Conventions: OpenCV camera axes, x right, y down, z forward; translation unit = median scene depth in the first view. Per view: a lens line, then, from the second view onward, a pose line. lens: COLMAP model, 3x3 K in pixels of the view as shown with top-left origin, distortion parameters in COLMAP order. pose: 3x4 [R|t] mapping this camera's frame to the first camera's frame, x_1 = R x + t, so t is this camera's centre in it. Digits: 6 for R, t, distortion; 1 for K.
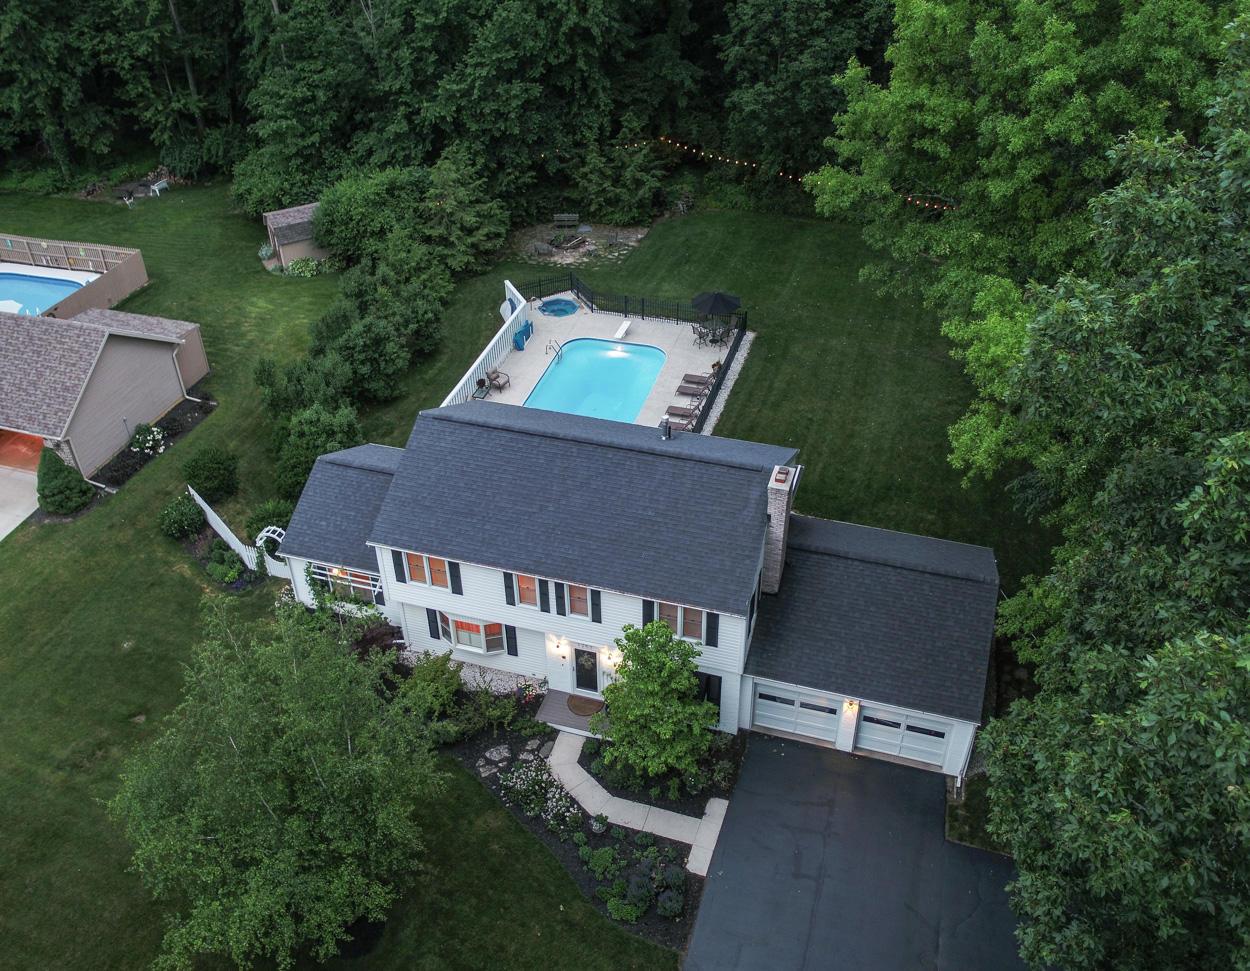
lens RADIAL K [[1116.1, 0, 603.9], [0, 1116.1, 482.6], [0, 0, 1]] dist [-0.015707, 0.000202]
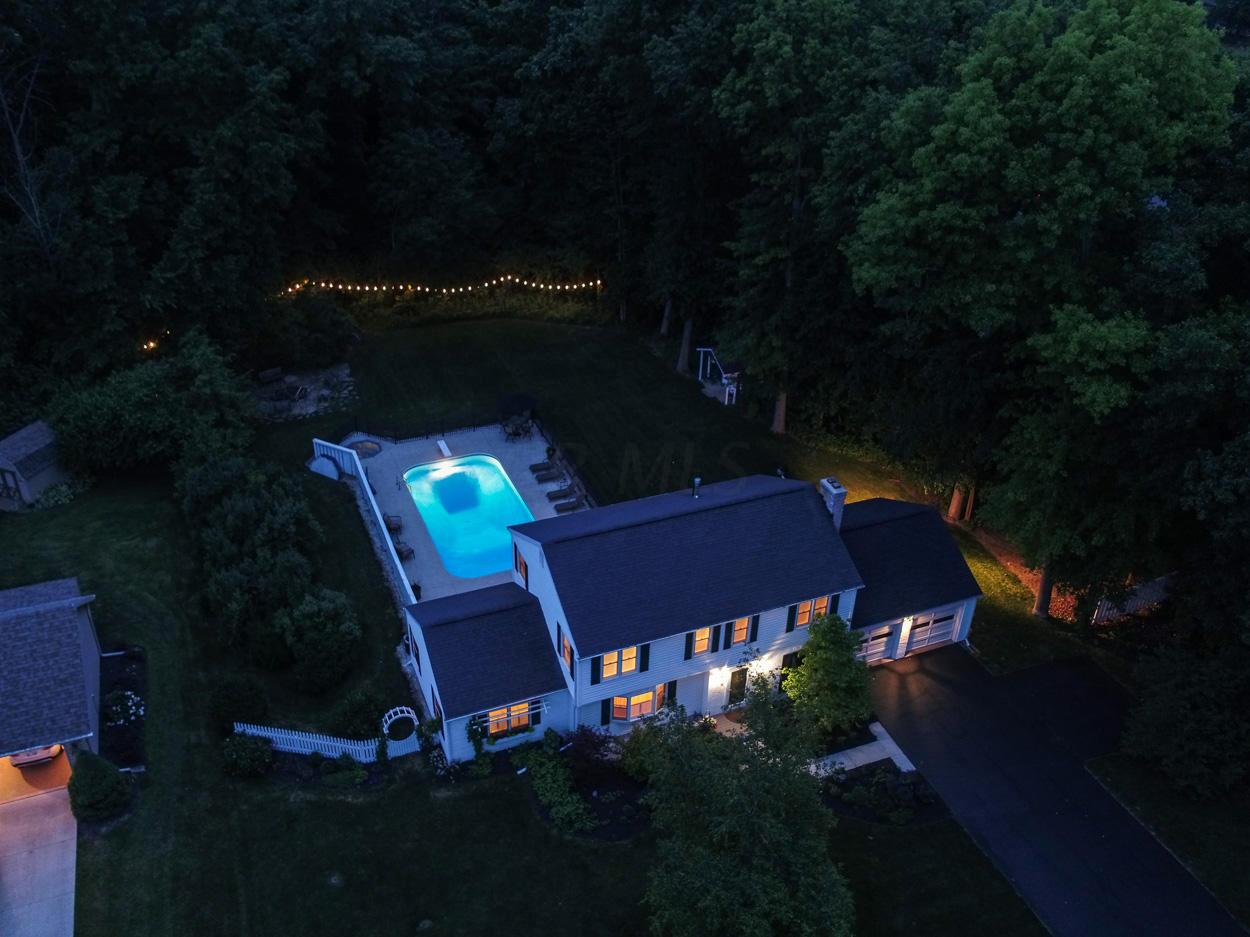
lens RADIAL K [[1079.9, 0, 625.8], [0, 1079.9, 464.3], [0, 0, 1]] dist [-0.012479, 0.002354]
pose [[0.760424, -0.304025, 0.573867, -0.526246], [0.347716, 0.936924, 0.035612, -0.109744], [-0.548497, 0.172463, 0.818174, 0.024011]]
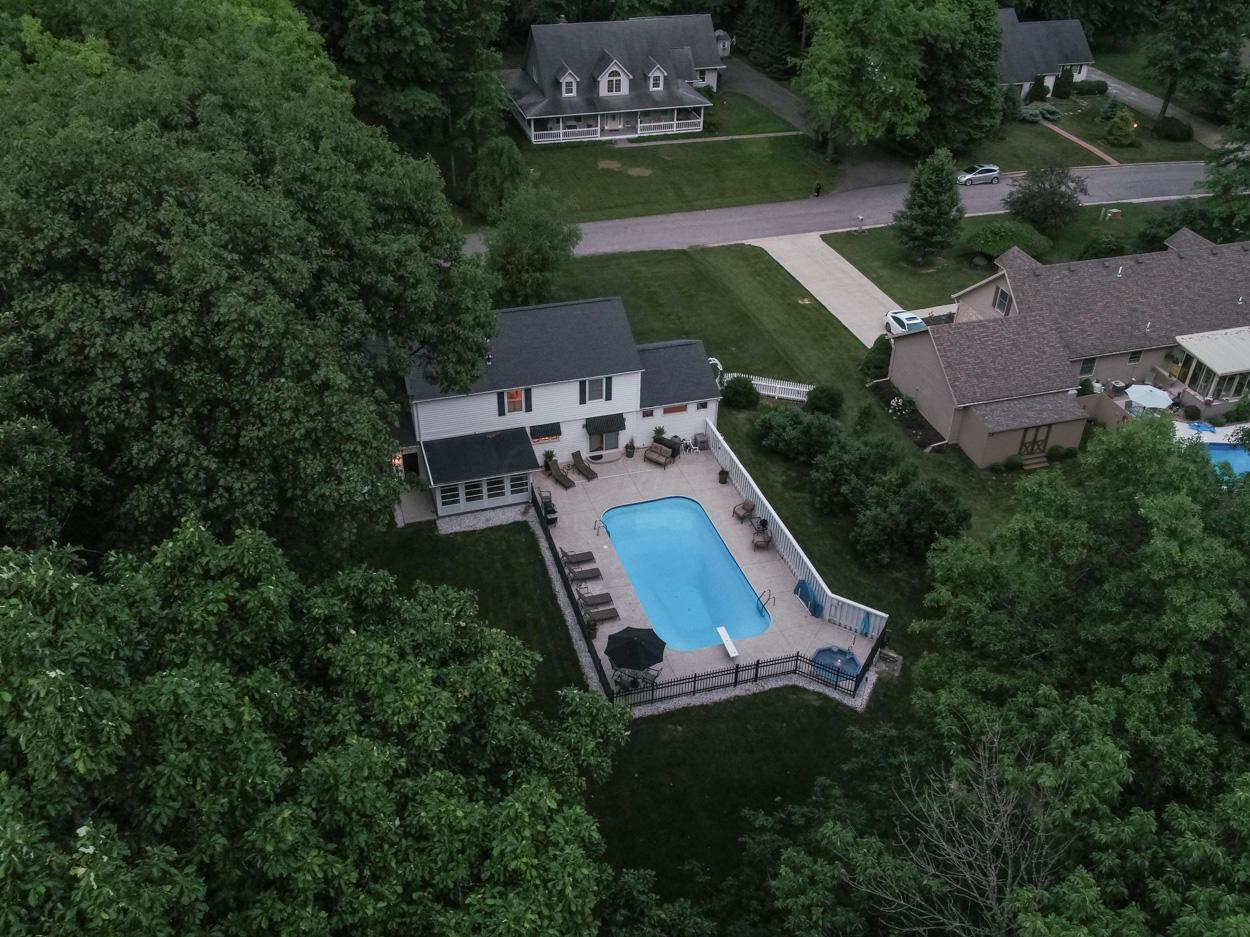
lens RADIAL K [[1085.1, 0, 626.6], [0, 1085.1, 453.9], [0, 0, 1]] dist [-0.006659, 0.000494]
pose [[-0.821232, 0.327706, -0.467104, 0.478413], [-0.339482, 0.377359, 0.861599, -1.000296], [0.458617, 0.866146, -0.198649, 1.127883]]
